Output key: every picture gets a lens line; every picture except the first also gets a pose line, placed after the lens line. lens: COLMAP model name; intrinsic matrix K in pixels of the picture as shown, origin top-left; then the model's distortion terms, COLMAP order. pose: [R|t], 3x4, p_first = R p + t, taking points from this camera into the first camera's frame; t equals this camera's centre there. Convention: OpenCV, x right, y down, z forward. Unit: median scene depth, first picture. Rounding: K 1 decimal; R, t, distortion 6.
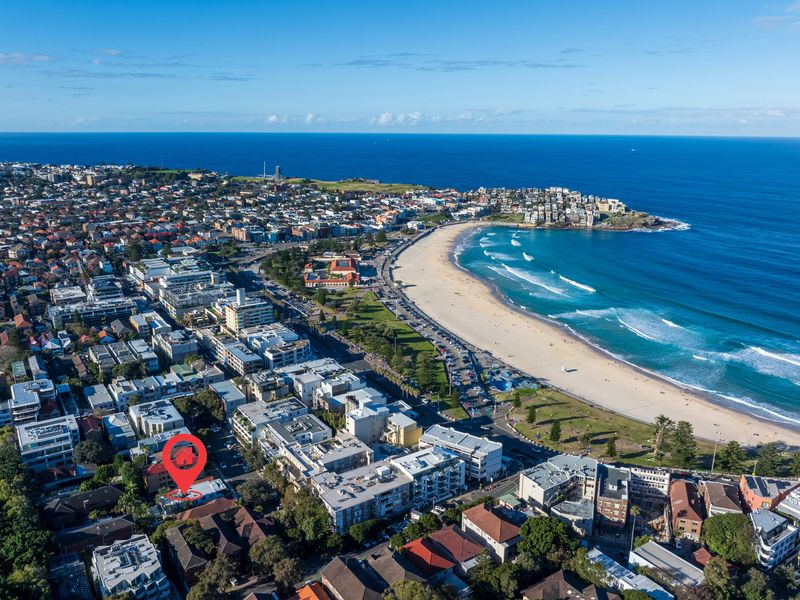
lens RADIAL K [[613.7, 0, 400.0], [0, 613.7, 300.0], [0, 0, 1]] dist [0.002018, -0.035105]
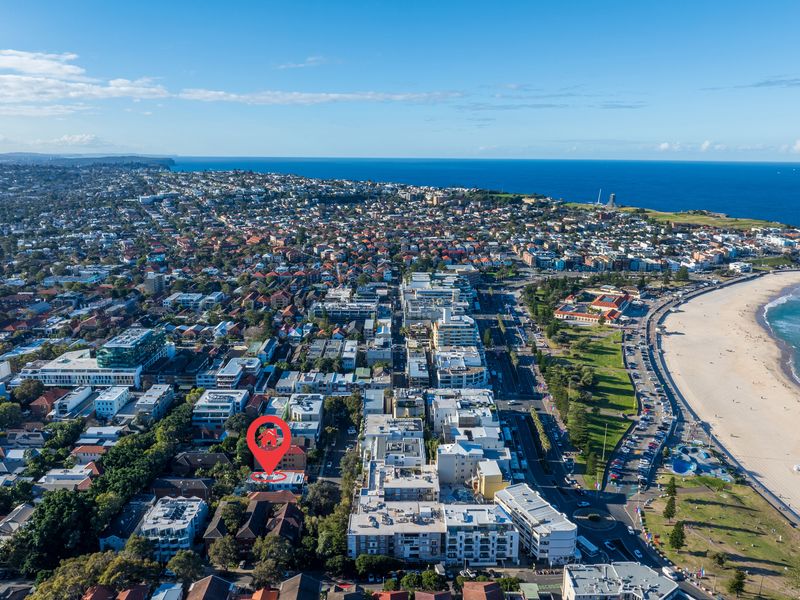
lens RADIAL K [[613.7, 0, 400.0], [0, 613.7, 300.0], [0, 0, 1]] dist [0.002018, -0.035105]
pose [[0.837822, 0.124649, -0.531524, 0.228126], [-0.146776, 0.989170, 0.000614, -0.021071], [0.525844, 0.077501, 0.847043, 0.092132]]
